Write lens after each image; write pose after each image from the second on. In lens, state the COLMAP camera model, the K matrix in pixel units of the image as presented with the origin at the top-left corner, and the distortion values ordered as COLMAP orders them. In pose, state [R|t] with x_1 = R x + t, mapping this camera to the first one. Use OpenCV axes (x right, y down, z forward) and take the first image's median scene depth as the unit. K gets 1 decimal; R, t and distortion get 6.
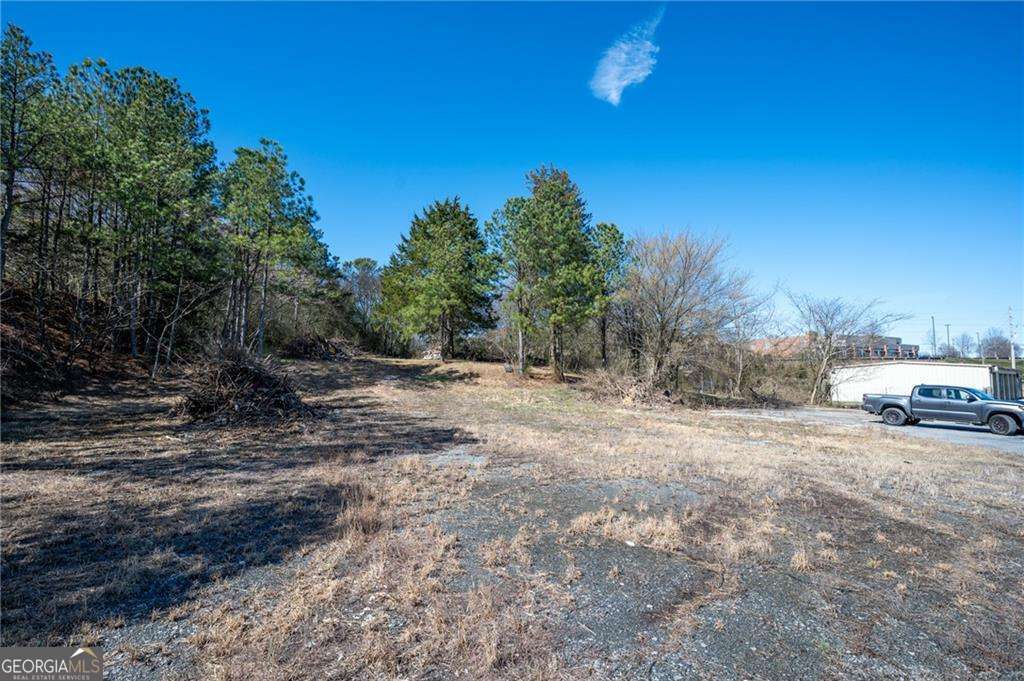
lens RADIAL K [[454.4, 0, 512.0], [0, 454.4, 340.5], [0, 0, 1]] dist [0.001587, -0.000017]
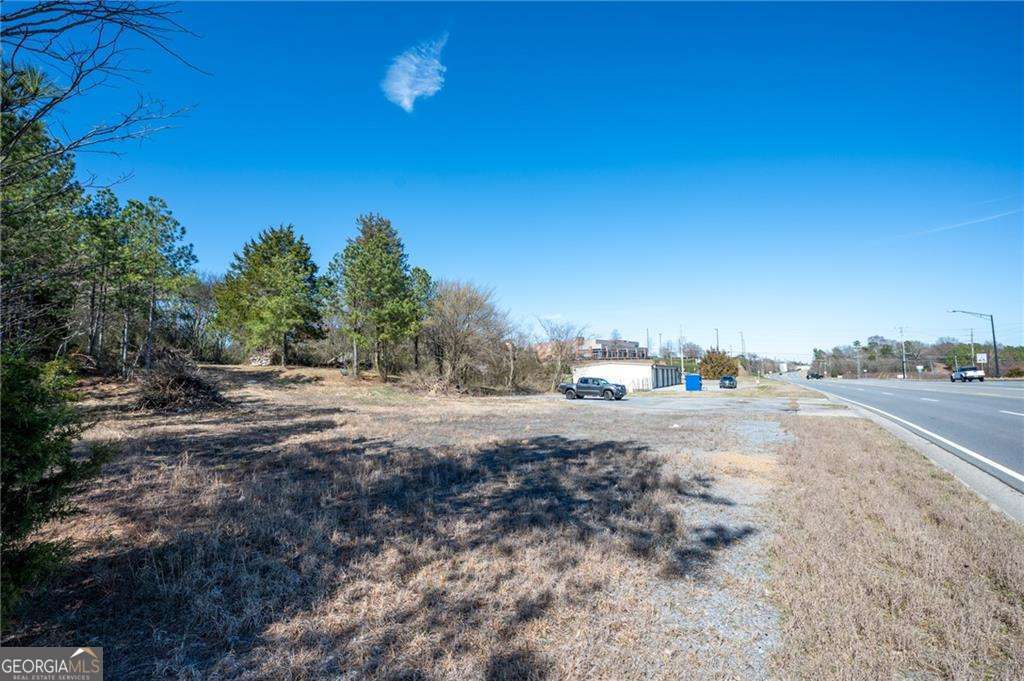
lens RADIAL K [[454.4, 0, 512.0], [0, 454.4, 340.5], [0, 0, 1]] dist [0.001587, -0.000017]
pose [[0.916281, 0.007468, 0.400466, -0.095825], [-0.007802, 0.999969, -0.000796, -0.036548], [-0.400459, -0.002395, 0.916311, -0.426180]]
